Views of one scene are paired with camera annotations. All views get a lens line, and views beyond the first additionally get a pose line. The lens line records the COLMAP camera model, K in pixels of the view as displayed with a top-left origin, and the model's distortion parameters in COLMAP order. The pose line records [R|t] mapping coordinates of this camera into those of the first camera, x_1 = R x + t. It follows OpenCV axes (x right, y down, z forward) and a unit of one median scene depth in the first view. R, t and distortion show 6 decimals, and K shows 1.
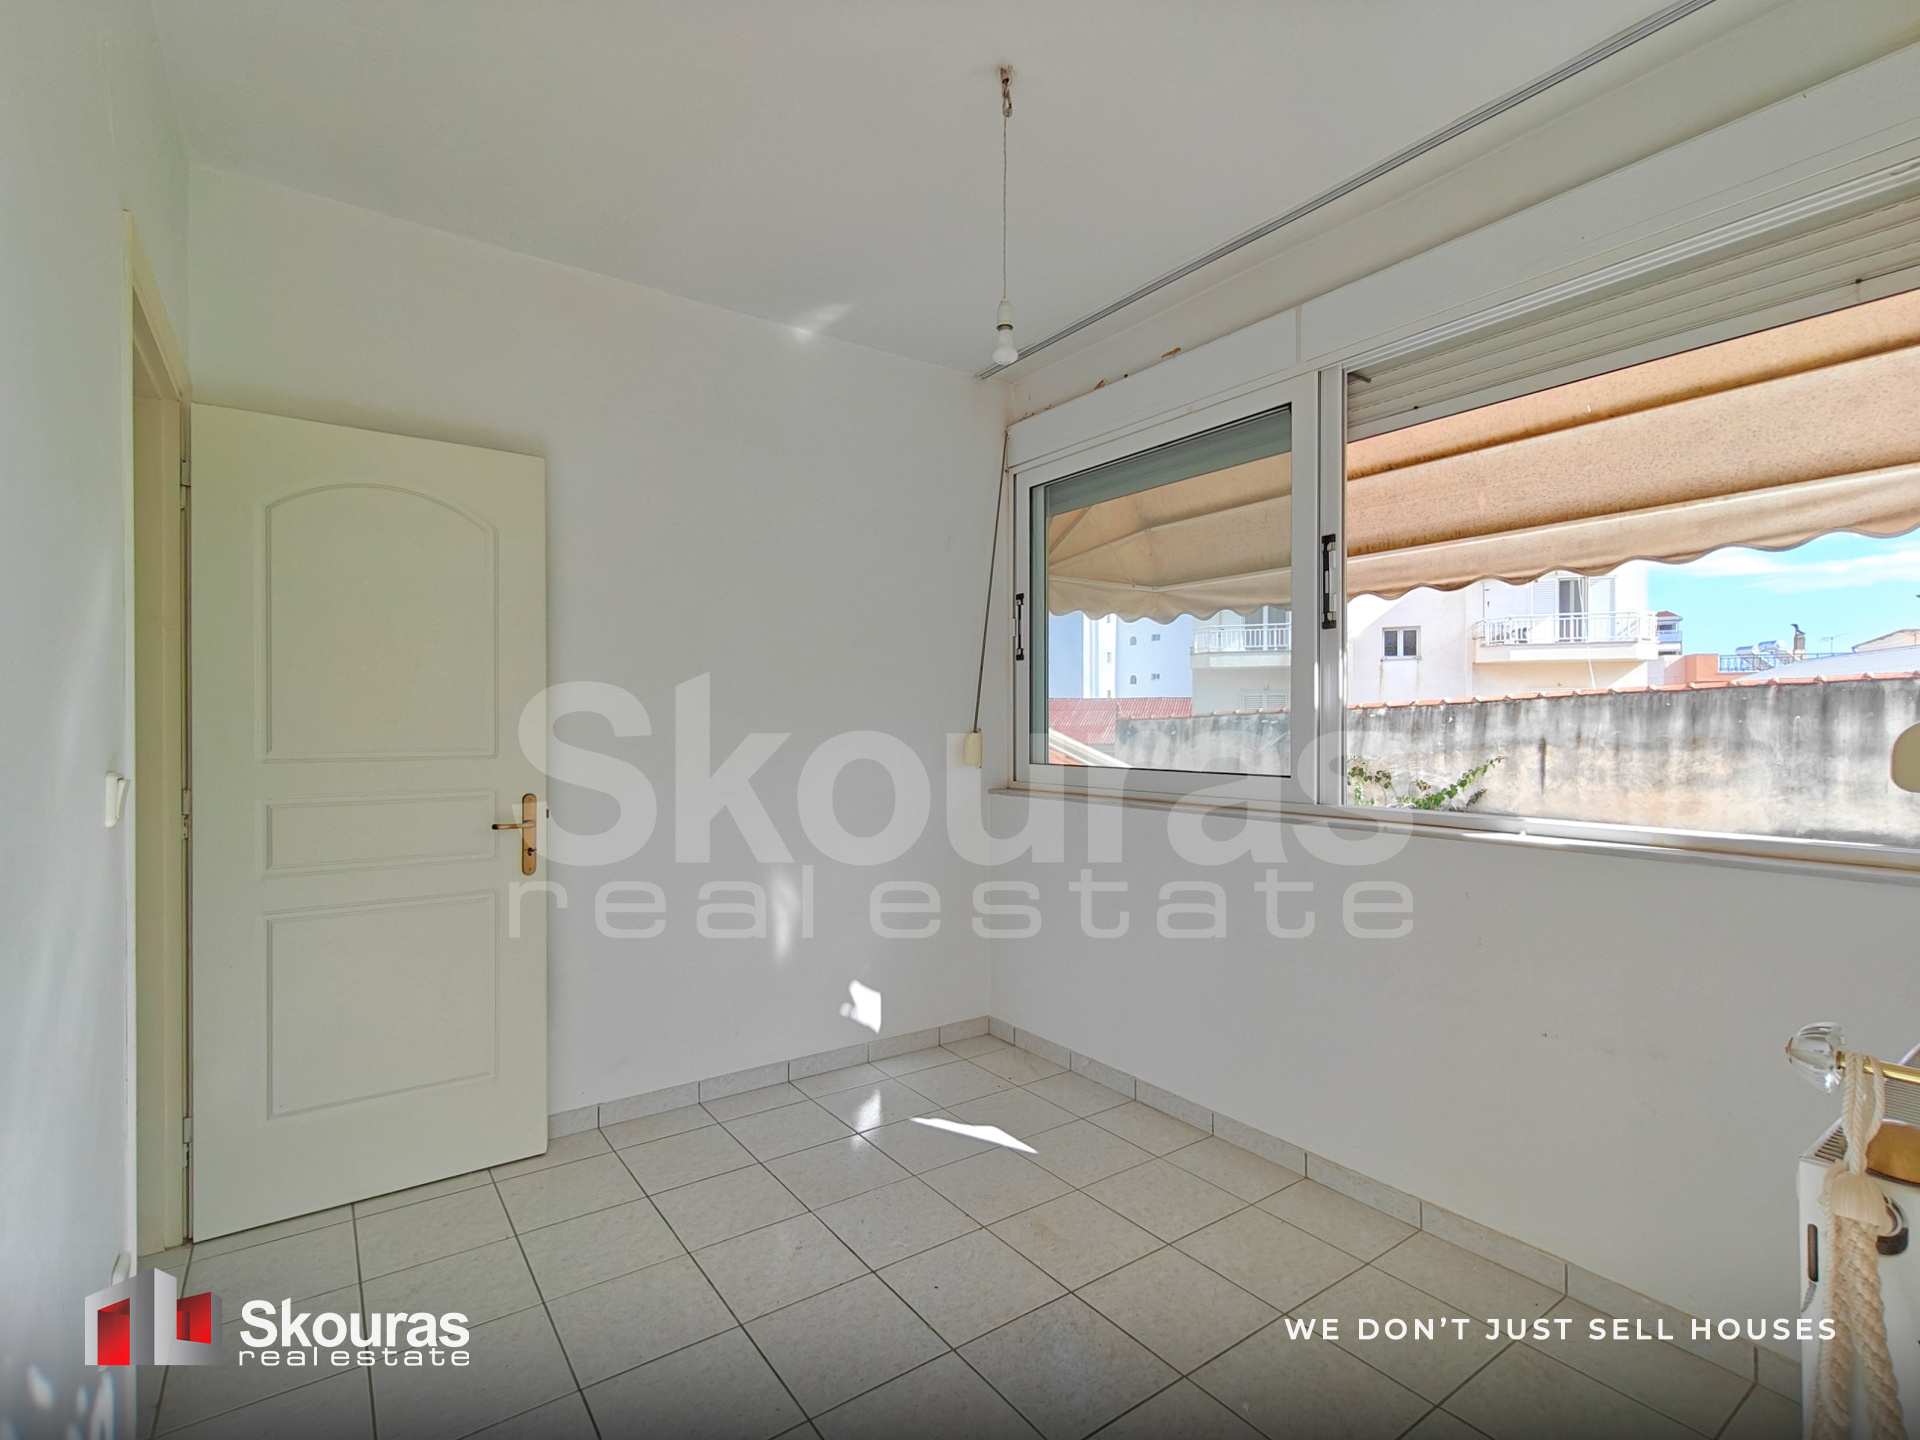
lens RADIAL K [[922.6, 0, 968.9], [0, 922.6, 727.8], [0, 0, 1]] dist [0.000868, 0.000745]
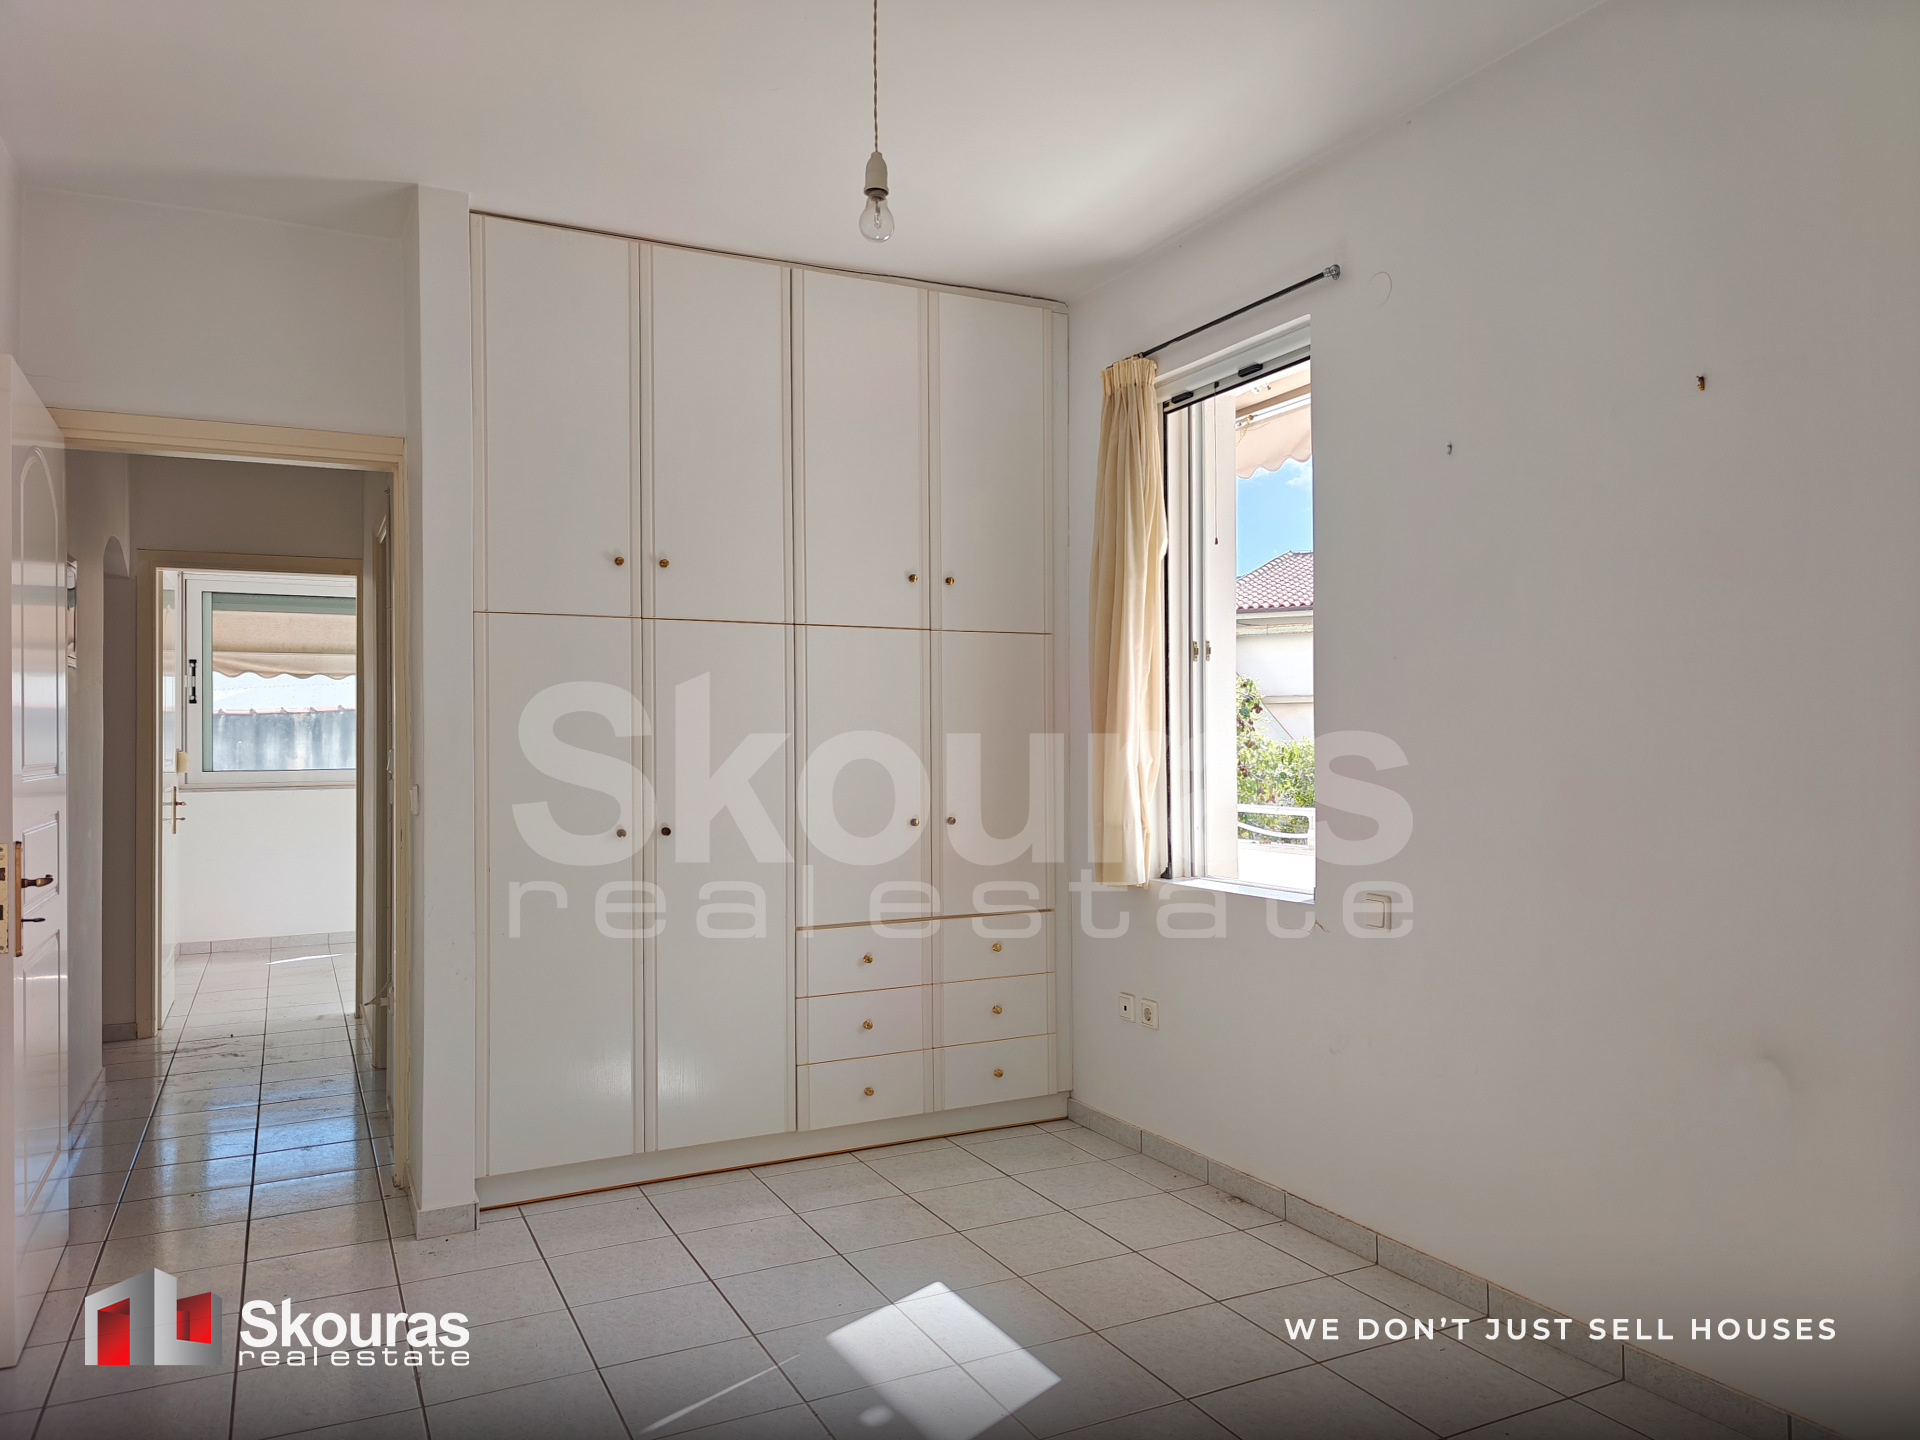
lens RADIAL K [[1349.3, 0, 966.9], [0, 1349.3, 730.8], [0, 0, 1]] dist [0.026699, -0.027115]
pose [[0.150445, 0.009454, 0.988573, -1.977507], [0.009943, 0.999889, -0.011075, 0.008180], [-0.988568, 0.011496, 0.150334, -0.588121]]
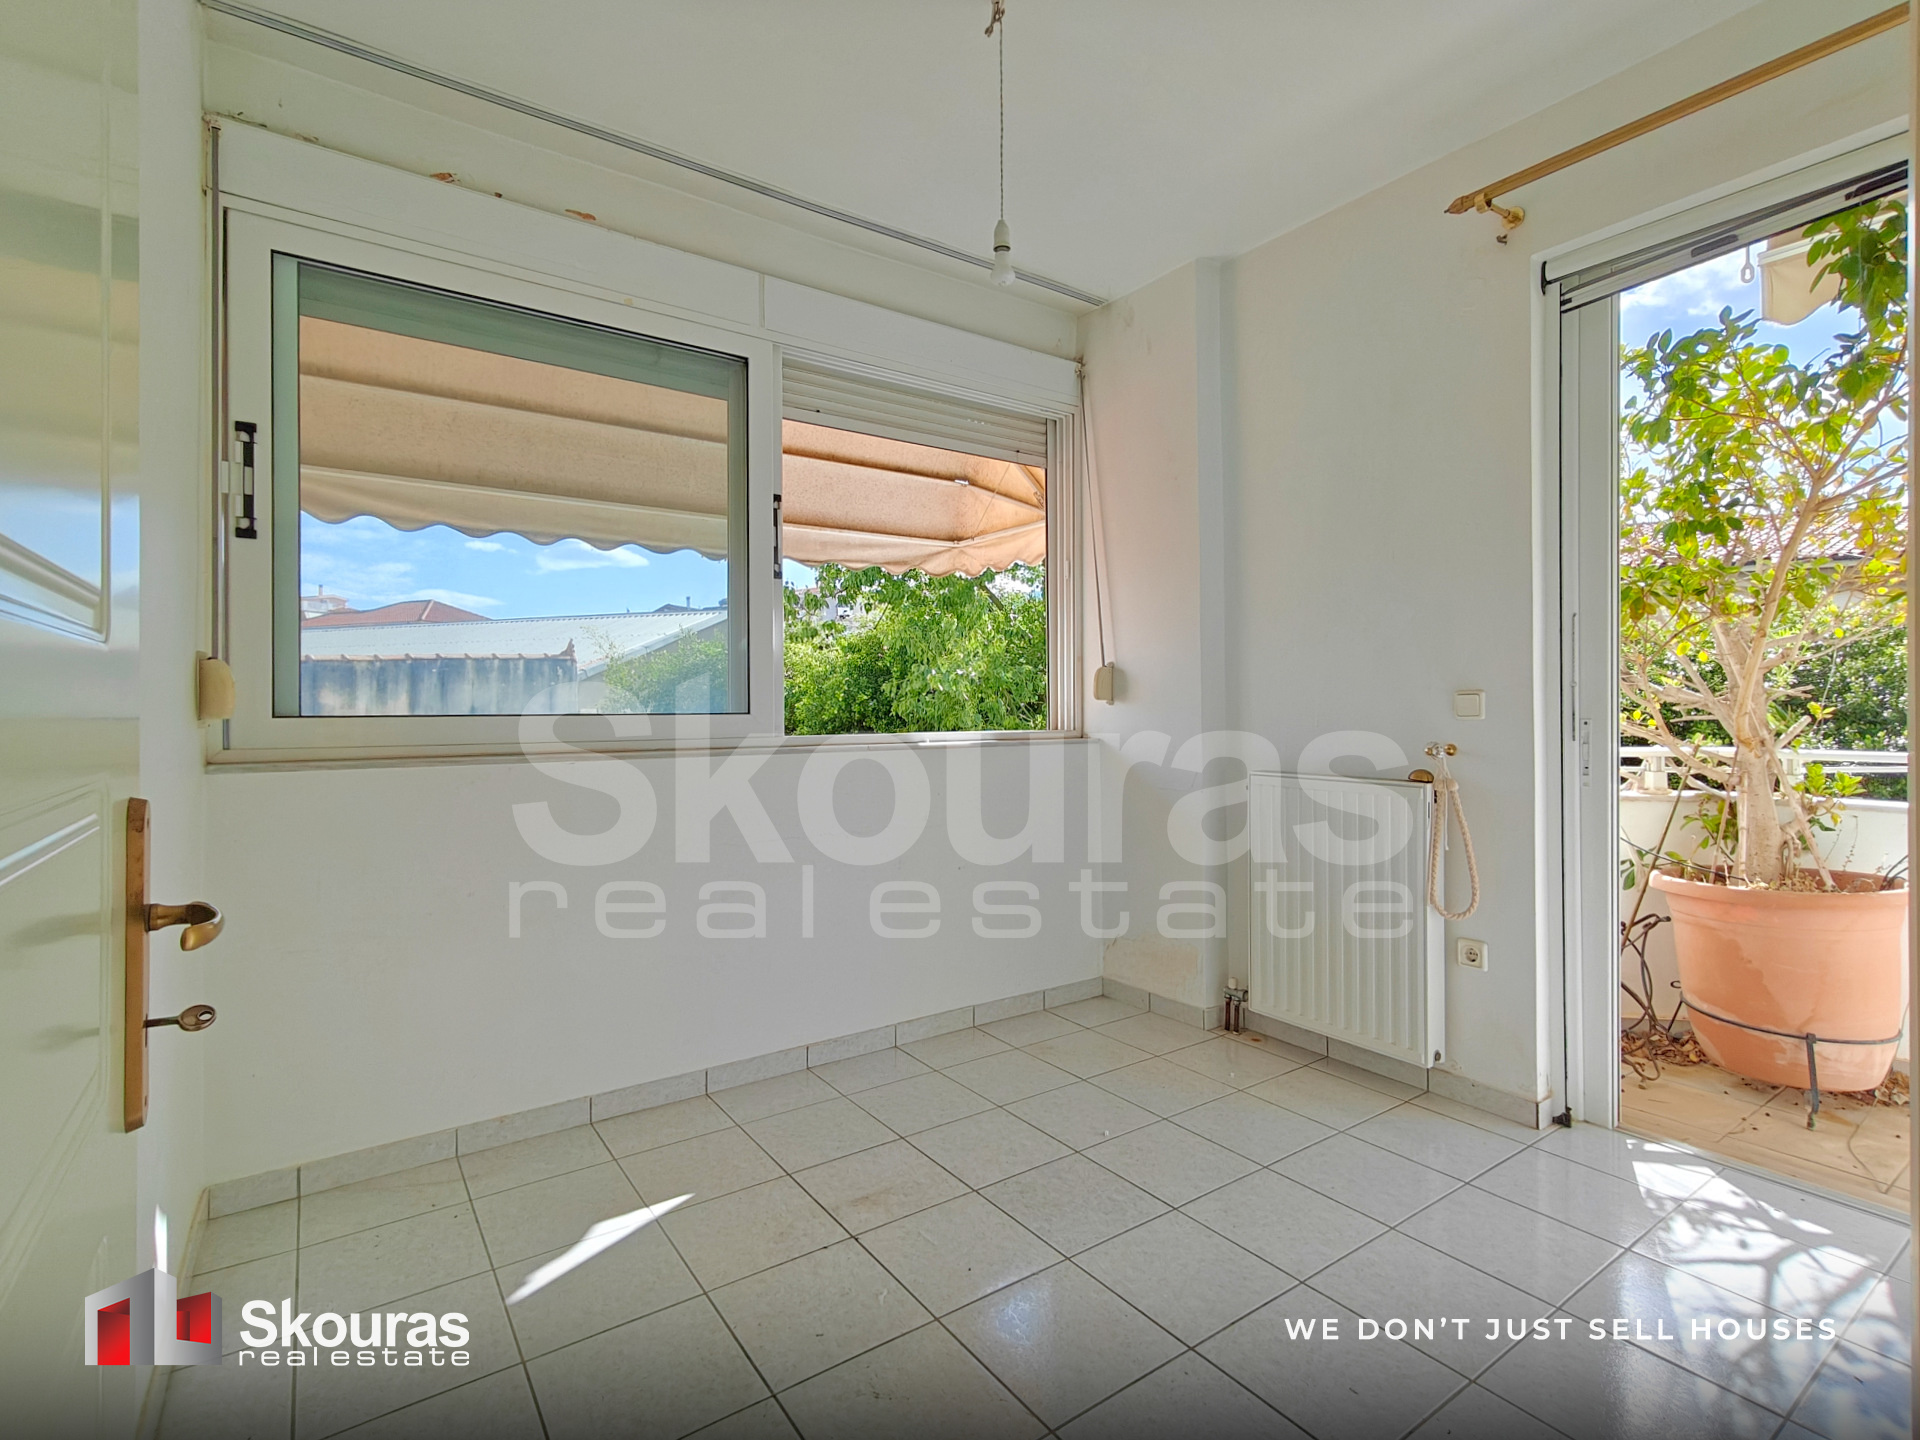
lens RADIAL K [[922.6, 0, 954.7], [0, 922.6, 700.7], [0, 0, 1]] dist [0.000868, 0.000745]
pose [[0.005680, 0.006656, 0.999962, -0.525647], [0.008195, 0.999944, -0.006703, 0.035909], [-0.999950, 0.008232, 0.005625, 0.568684]]
